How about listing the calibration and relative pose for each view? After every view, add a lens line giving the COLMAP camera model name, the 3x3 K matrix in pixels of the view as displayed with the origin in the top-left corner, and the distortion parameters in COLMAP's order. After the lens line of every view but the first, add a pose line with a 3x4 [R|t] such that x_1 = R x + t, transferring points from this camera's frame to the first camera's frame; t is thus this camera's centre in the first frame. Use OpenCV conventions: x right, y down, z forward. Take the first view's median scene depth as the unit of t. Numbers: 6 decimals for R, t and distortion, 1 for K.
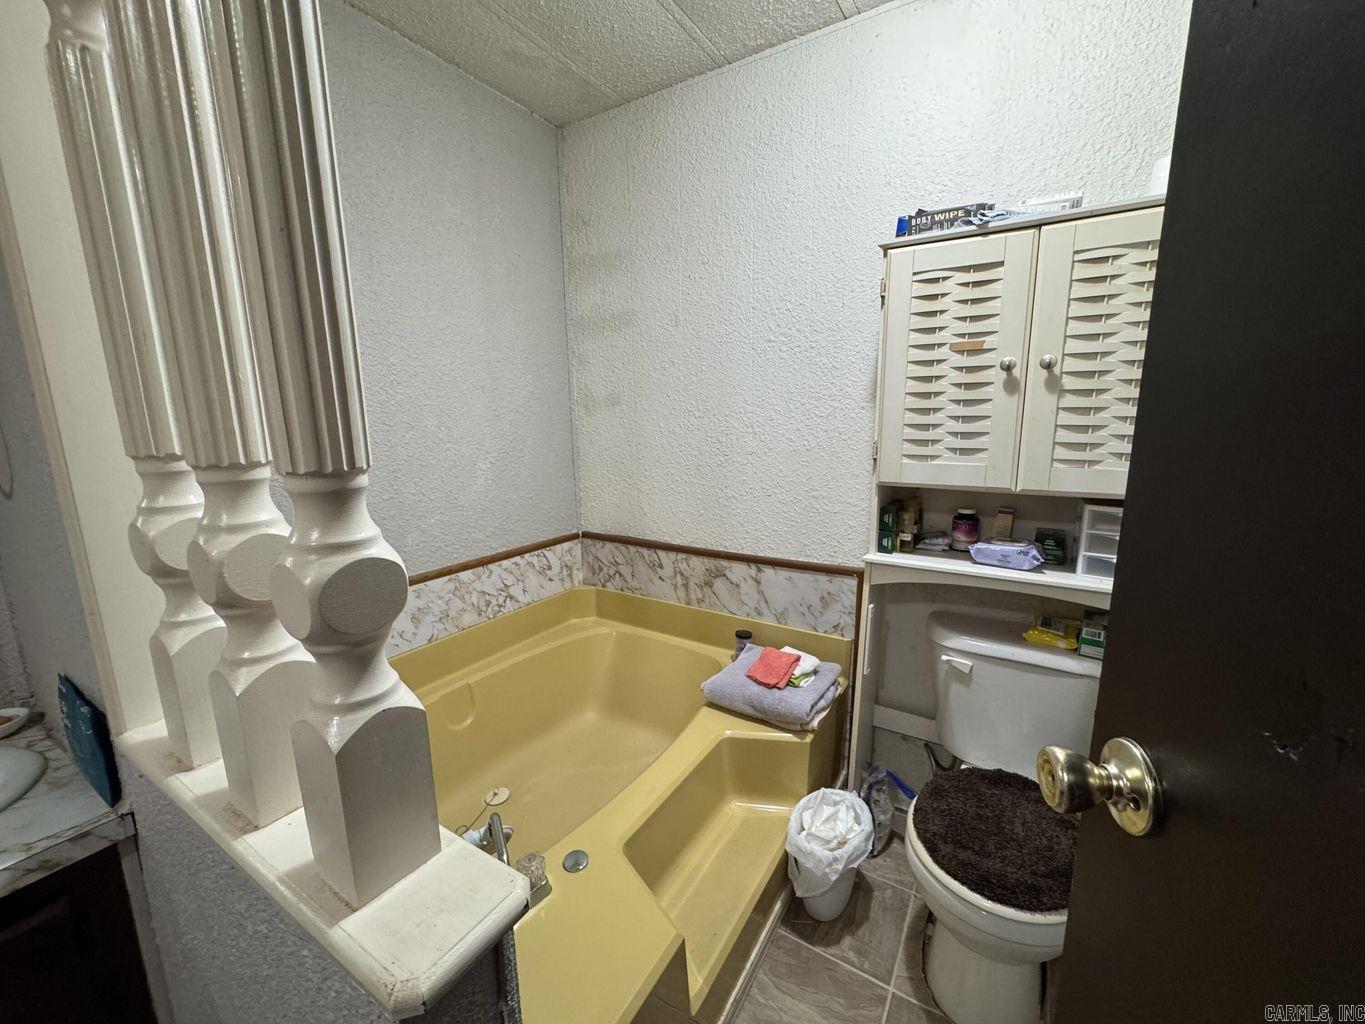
lens RADIAL K [[544.9, 0, 679.2], [0, 544.9, 511.3], [0, 0, 1]] dist [-0.000769, 0.000482]
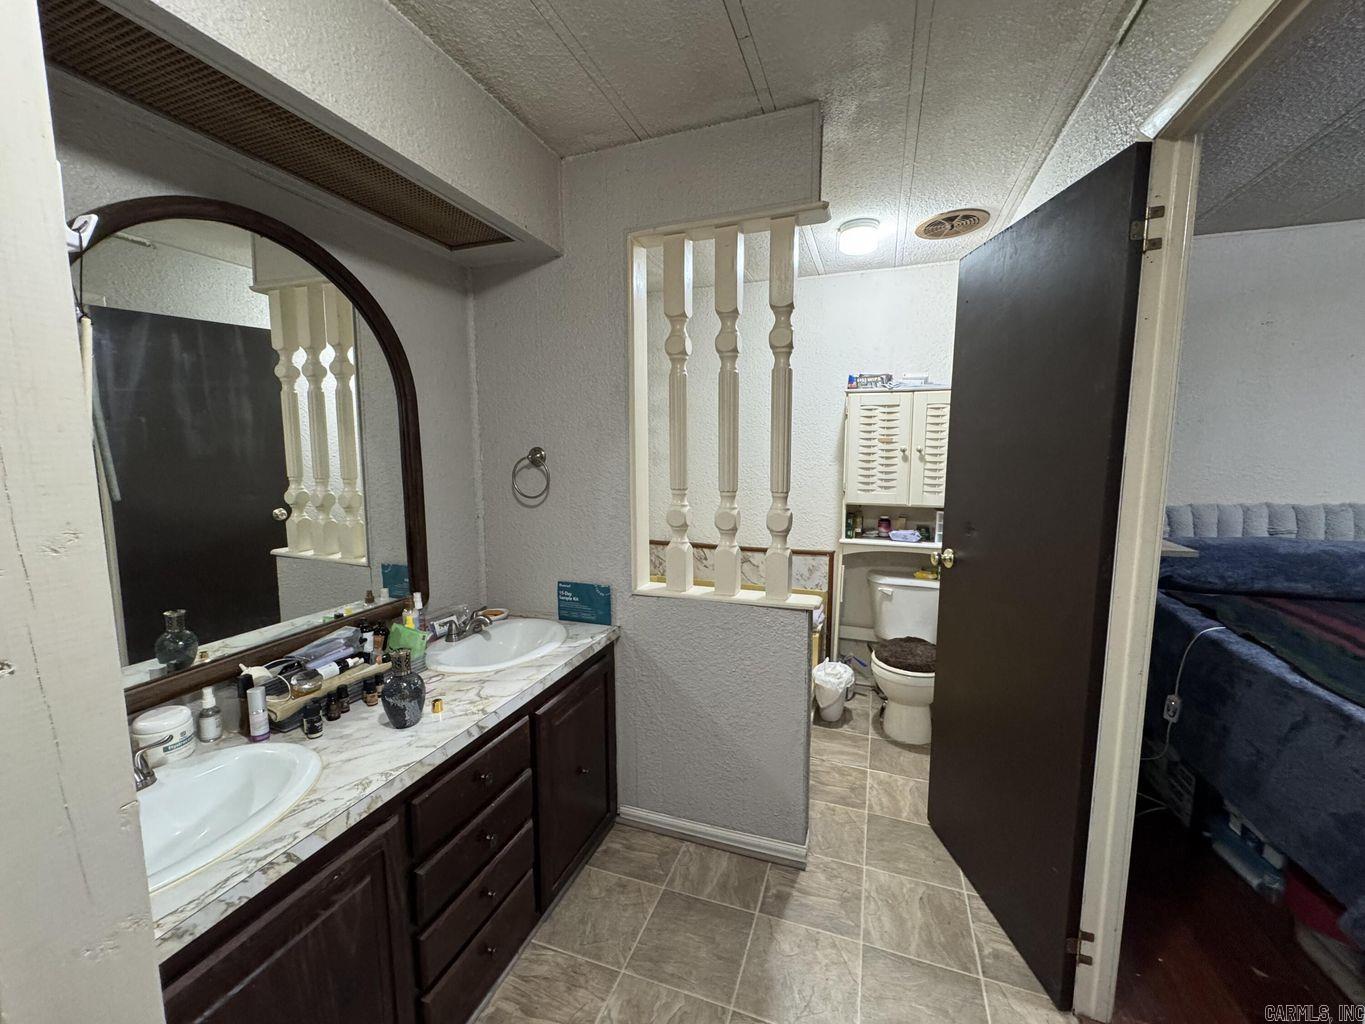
lens RADIAL K [[544.9, 0, 680.6], [0, 544.9, 510.5], [0, 0, 1]] dist [-0.000769, 0.000482]
pose [[0.978392, -0.009401, 0.206546, -0.719973], [0.023521, 0.997542, -0.066010, 0.103945], [-0.205418, 0.069442, 0.976208, -0.934109]]
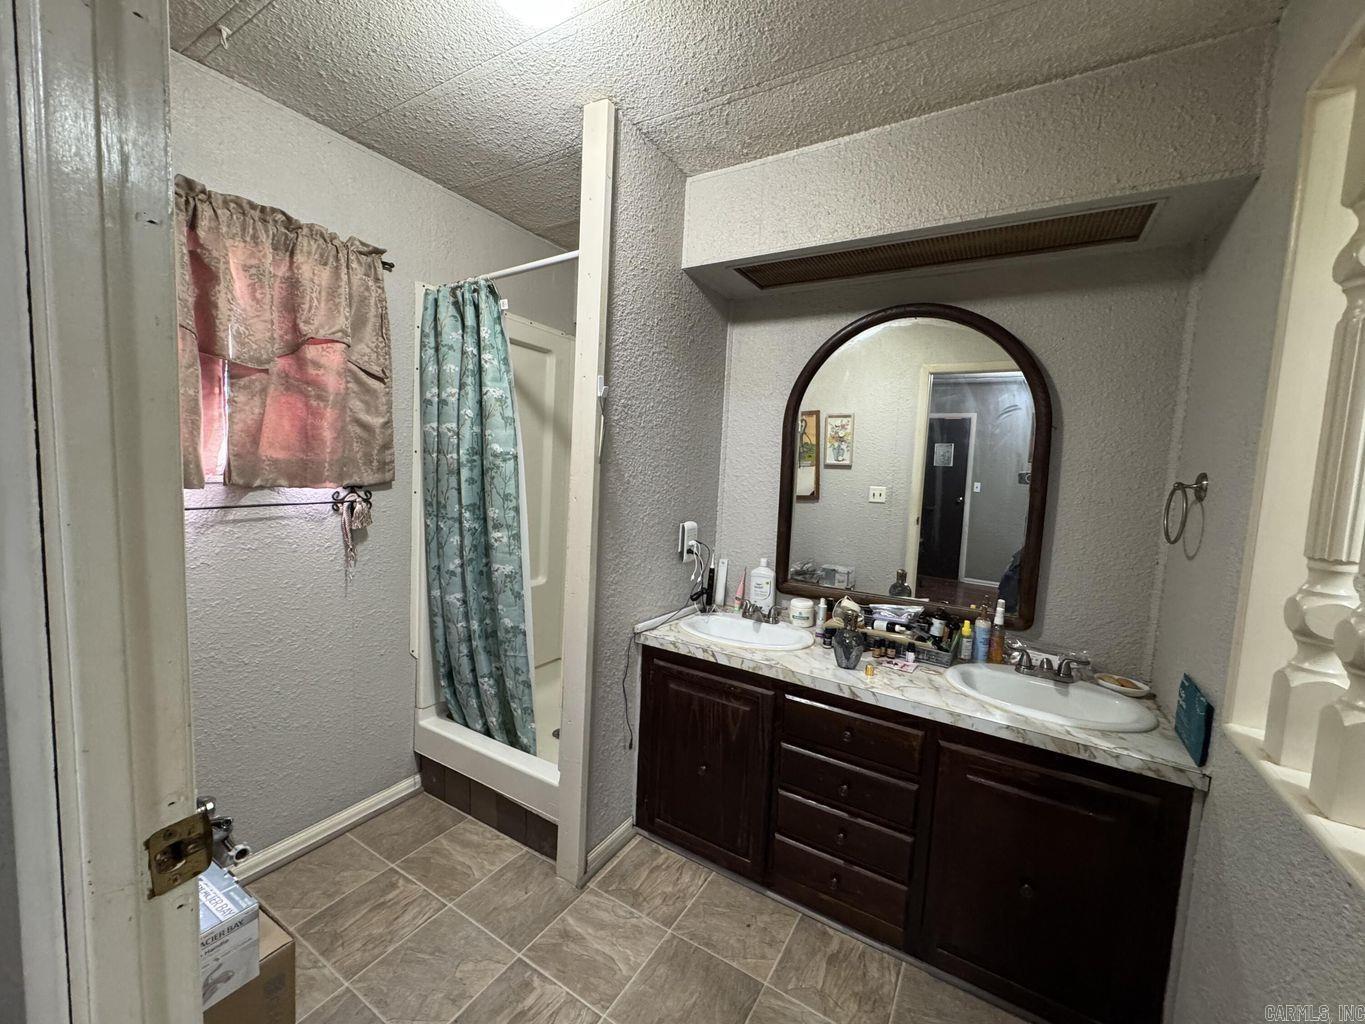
lens RADIAL K [[544.9, 0, 674.7], [0, 544.9, 511.8], [0, 0, 1]] dist [-0.000769, 0.000482]
pose [[0.008936, 0.107513, -0.994164, 0.235589], [-0.225358, 0.968843, 0.102749, 0.010632], [0.974235, 0.223125, 0.032886, -0.384635]]
